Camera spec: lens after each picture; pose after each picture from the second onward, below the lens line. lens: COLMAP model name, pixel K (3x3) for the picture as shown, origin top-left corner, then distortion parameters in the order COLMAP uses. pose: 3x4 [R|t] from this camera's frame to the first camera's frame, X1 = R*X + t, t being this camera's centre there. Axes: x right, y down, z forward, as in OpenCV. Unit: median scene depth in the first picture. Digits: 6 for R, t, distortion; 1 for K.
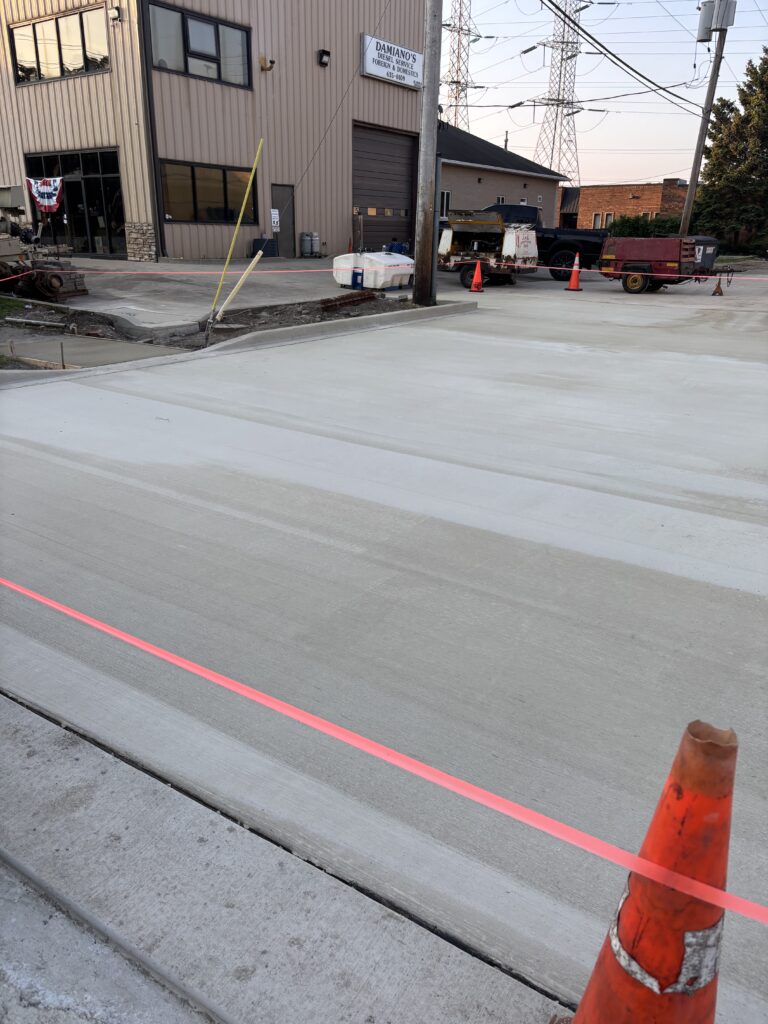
lens RADIAL K [[775.2, 0, 380.2], [0, 775.2, 520.0], [0, 0, 1]] dist [0.043630, -0.053141]
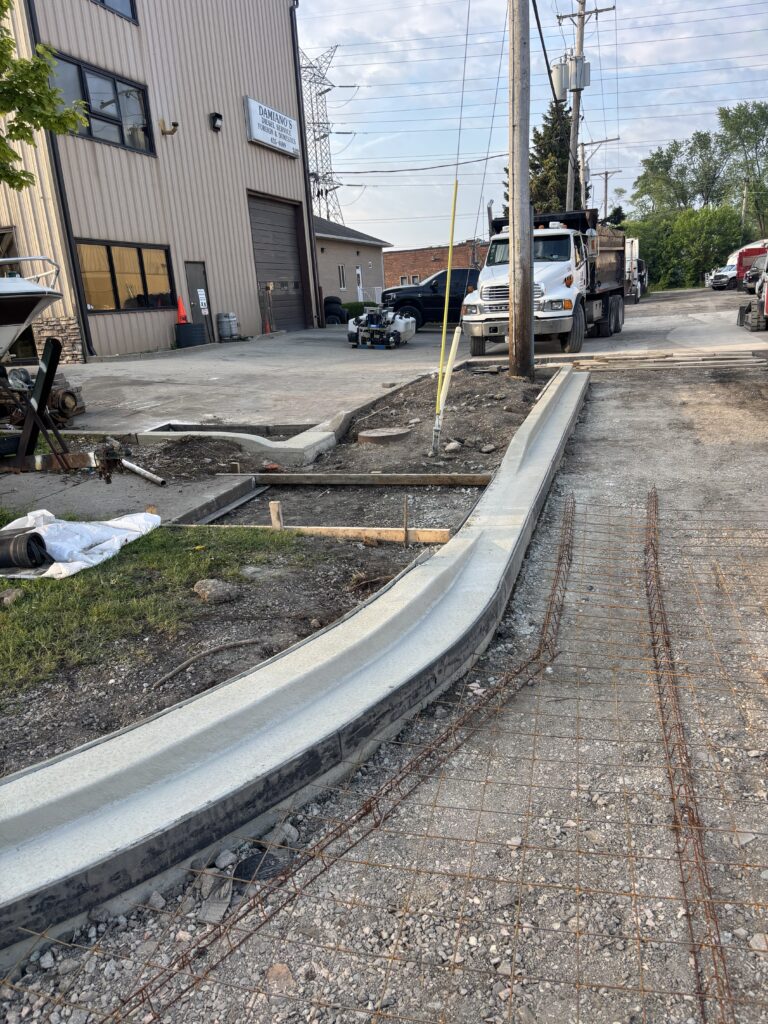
lens RADIAL K [[775.2, 0, 392.9], [0, 775.2, 518.1], [0, 0, 1]] dist [0.043630, -0.053141]
pose [[0.946183, -0.161694, 0.280344, -0.236066], [0.185301, 0.980868, -0.059671, -0.068948], [-0.265332, 0.108408, 0.958043, 0.168442]]
